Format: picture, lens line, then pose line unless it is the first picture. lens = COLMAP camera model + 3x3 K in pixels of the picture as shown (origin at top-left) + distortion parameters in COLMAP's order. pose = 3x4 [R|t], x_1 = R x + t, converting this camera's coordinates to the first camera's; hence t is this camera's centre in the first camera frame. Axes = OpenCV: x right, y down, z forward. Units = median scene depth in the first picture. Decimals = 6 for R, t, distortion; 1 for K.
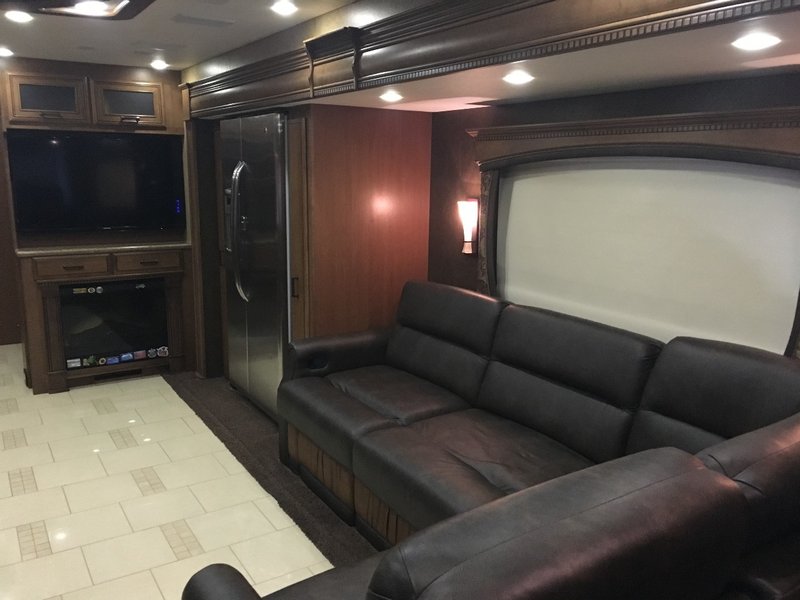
lens RADIAL K [[672.3, 0, 402.2], [0, 672.3, 301.8], [0, 0, 1]] dist [0.043429, -0.056641]
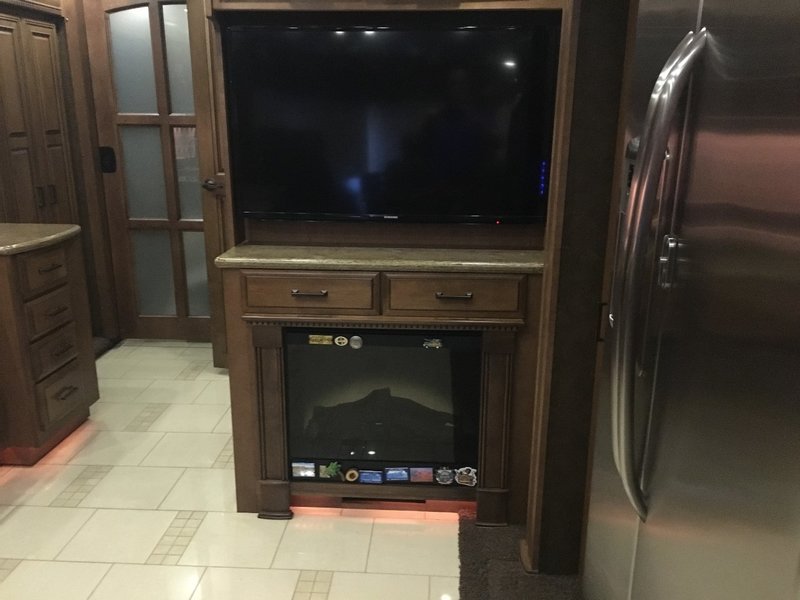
lens RADIAL K [[672.3, 0, 400.0], [0, 672.3, 304.5], [0, 0, 1]] dist [0.043429, -0.056641]
pose [[0.802701, 0.148808, -0.577518, -0.137374], [-0.109970, 0.988697, 0.101906, -0.099192], [0.586155, -0.018290, 0.809992, 0.614508]]
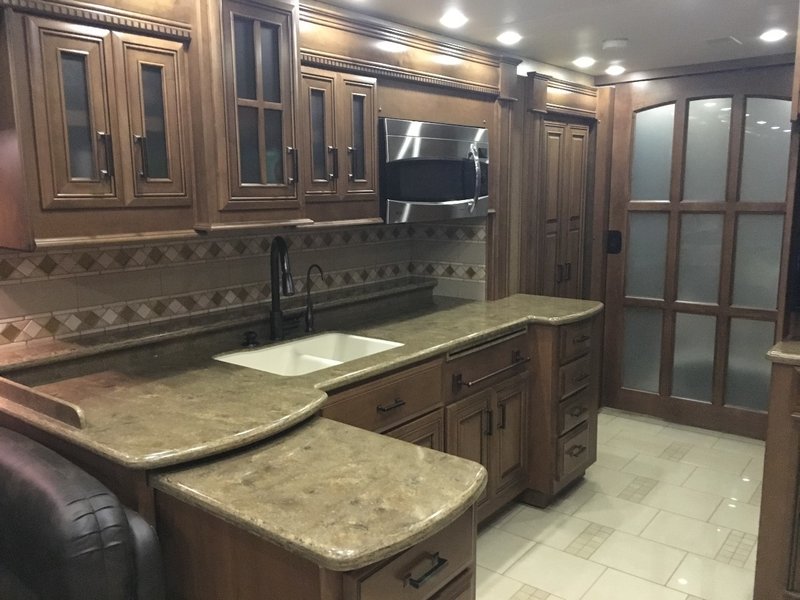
lens RADIAL K [[672.3, 0, 400.4], [0, 672.3, 303.1], [0, 0, 1]] dist [0.043429, -0.056641]
pose [[0.314630, 0.139375, -0.938926, -0.159690], [-0.174484, 0.980798, 0.087121, -0.099018], [0.933040, 0.136417, 0.332907, 0.515236]]
